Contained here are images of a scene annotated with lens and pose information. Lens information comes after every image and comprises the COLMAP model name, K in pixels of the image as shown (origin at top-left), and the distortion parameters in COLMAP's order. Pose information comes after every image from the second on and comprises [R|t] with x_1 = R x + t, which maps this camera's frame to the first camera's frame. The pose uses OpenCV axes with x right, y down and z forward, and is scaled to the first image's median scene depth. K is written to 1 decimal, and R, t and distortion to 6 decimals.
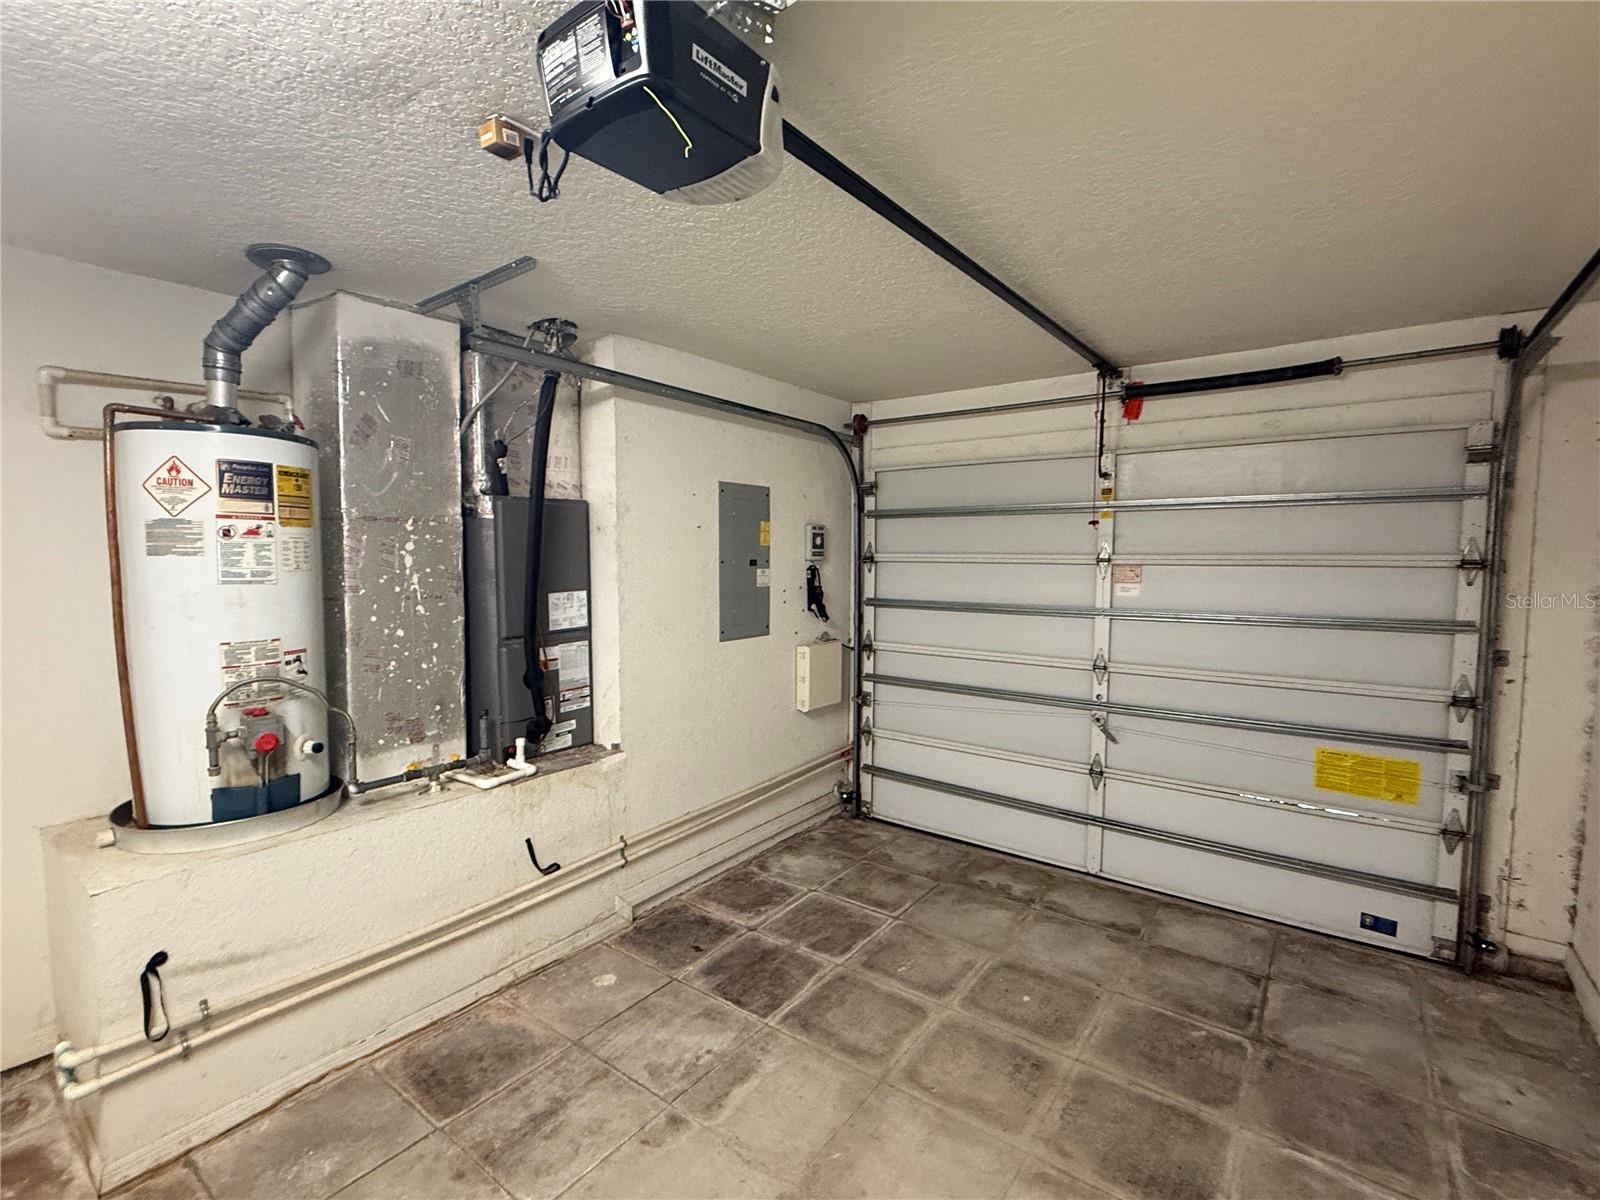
lens RADIAL K [[729.9, 0, 800.8], [0, 729.9, 600.9], [0, 0, 1]] dist [-0.000328, -0.000106]
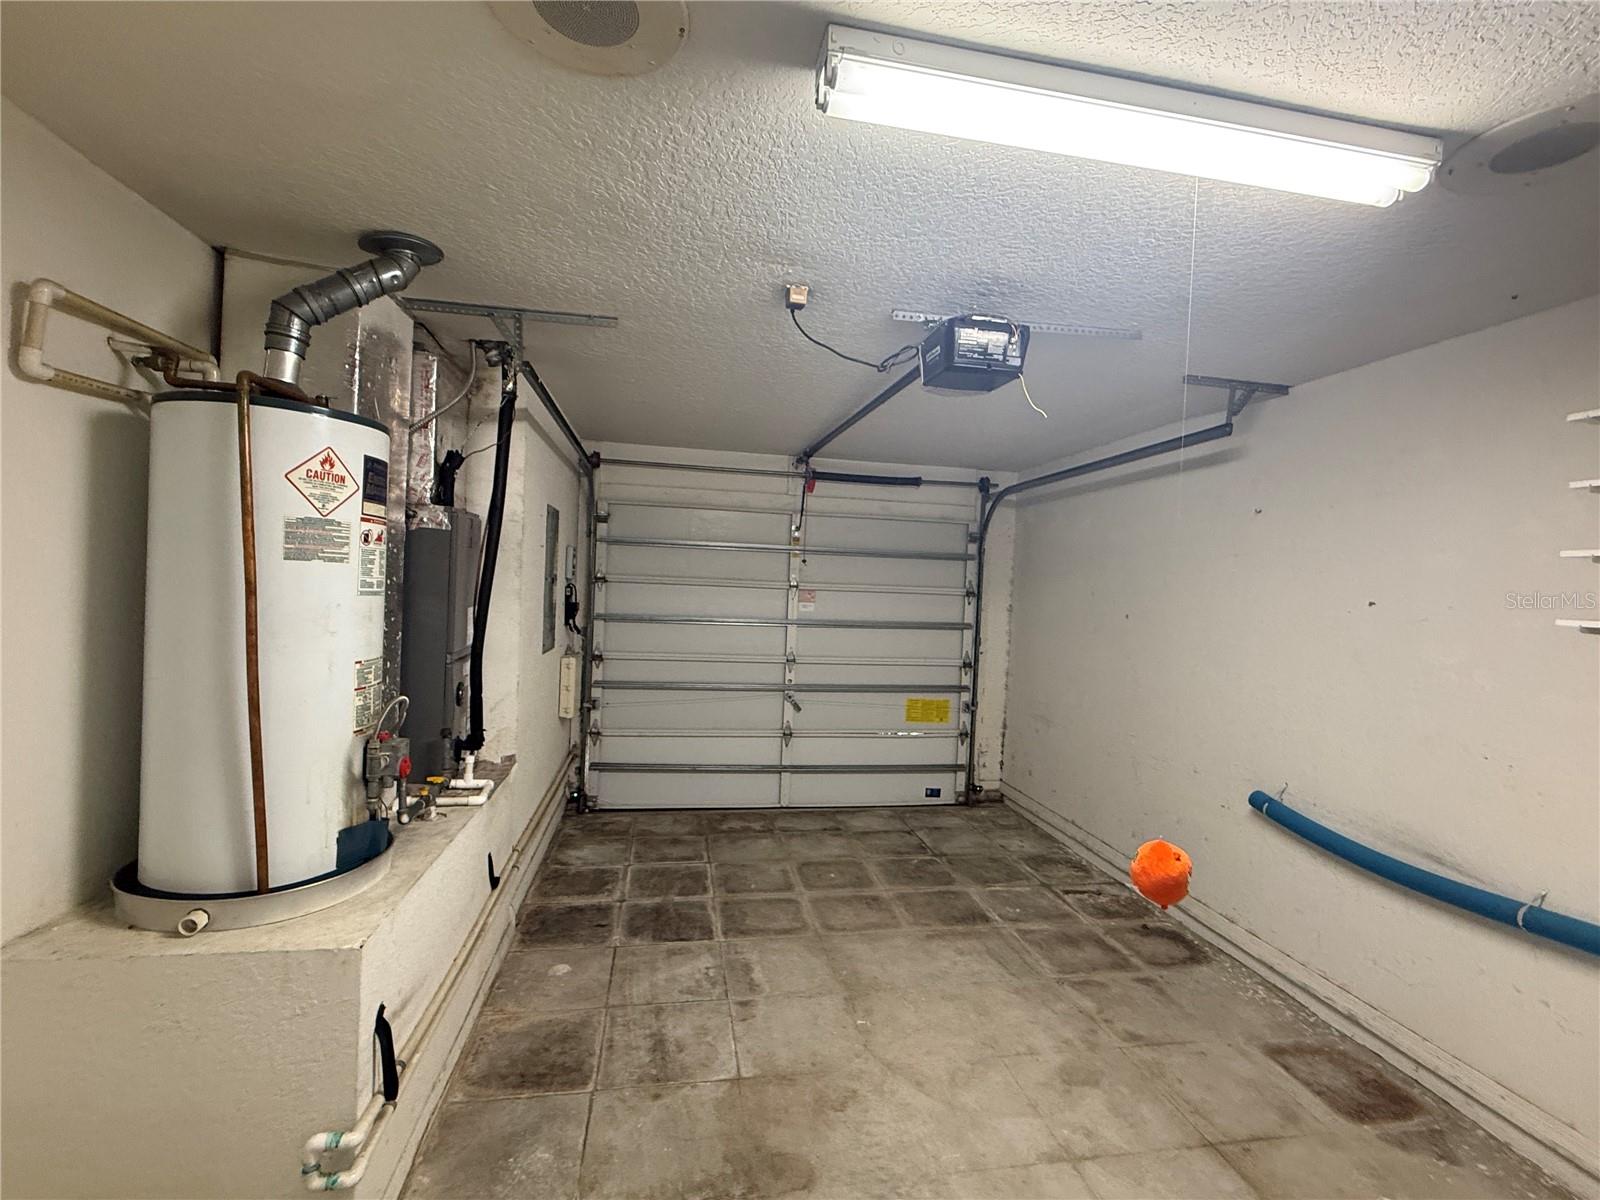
lens RADIAL K [[729.9, 0, 800.8], [0, 729.9, 600.9], [0, 0, 1]] dist [-0.000328, -0.000106]
pose [[0.681742, 0.008989, 0.731538, -0.806271], [0.010430, 0.999703, -0.022004, 0.006894], [-0.731518, 0.022630, 0.681446, 0.000959]]
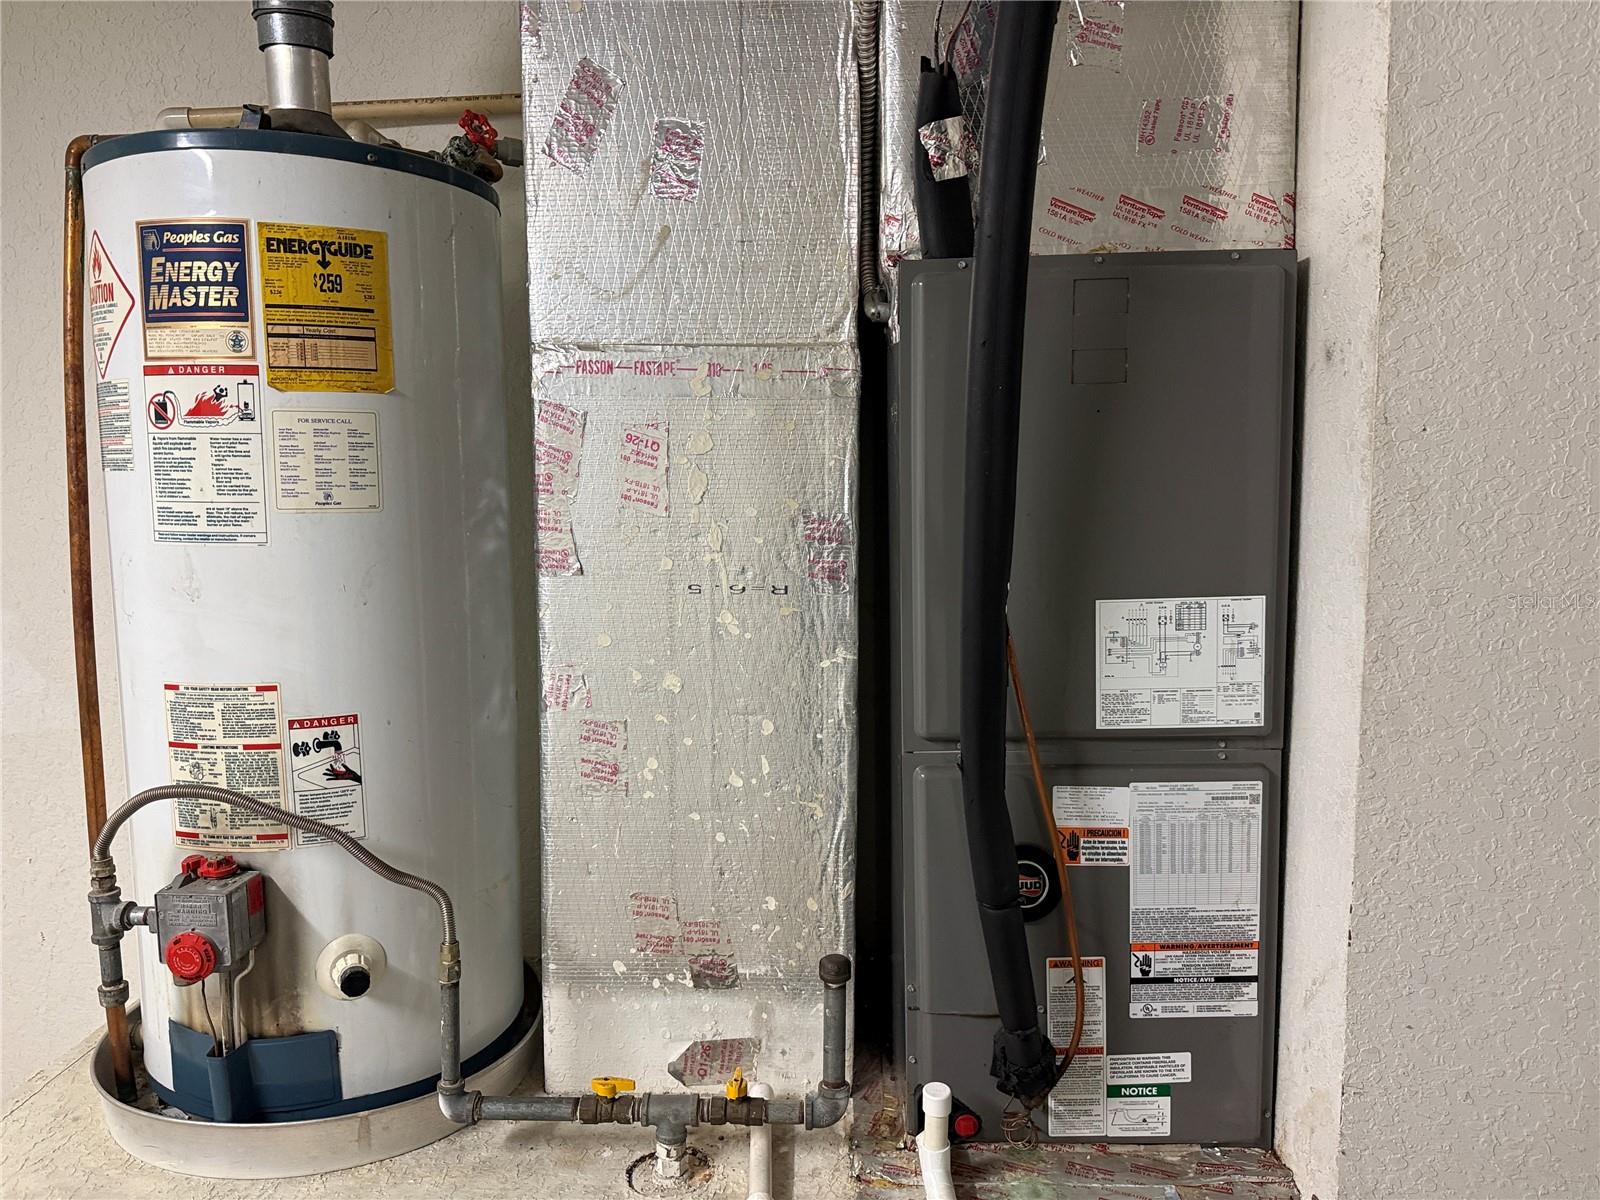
lens RADIAL K [[1129.1, 0, 802.4], [0, 1129.1, 605.4], [0, 0, 1]] dist [0.140525, -0.239810]
pose [[0.561711, 0.091008, -0.822313, -0.049911], [-0.046035, 0.995830, 0.078766, -0.040234], [0.826052, -0.006388, 0.563558, 0.699111]]
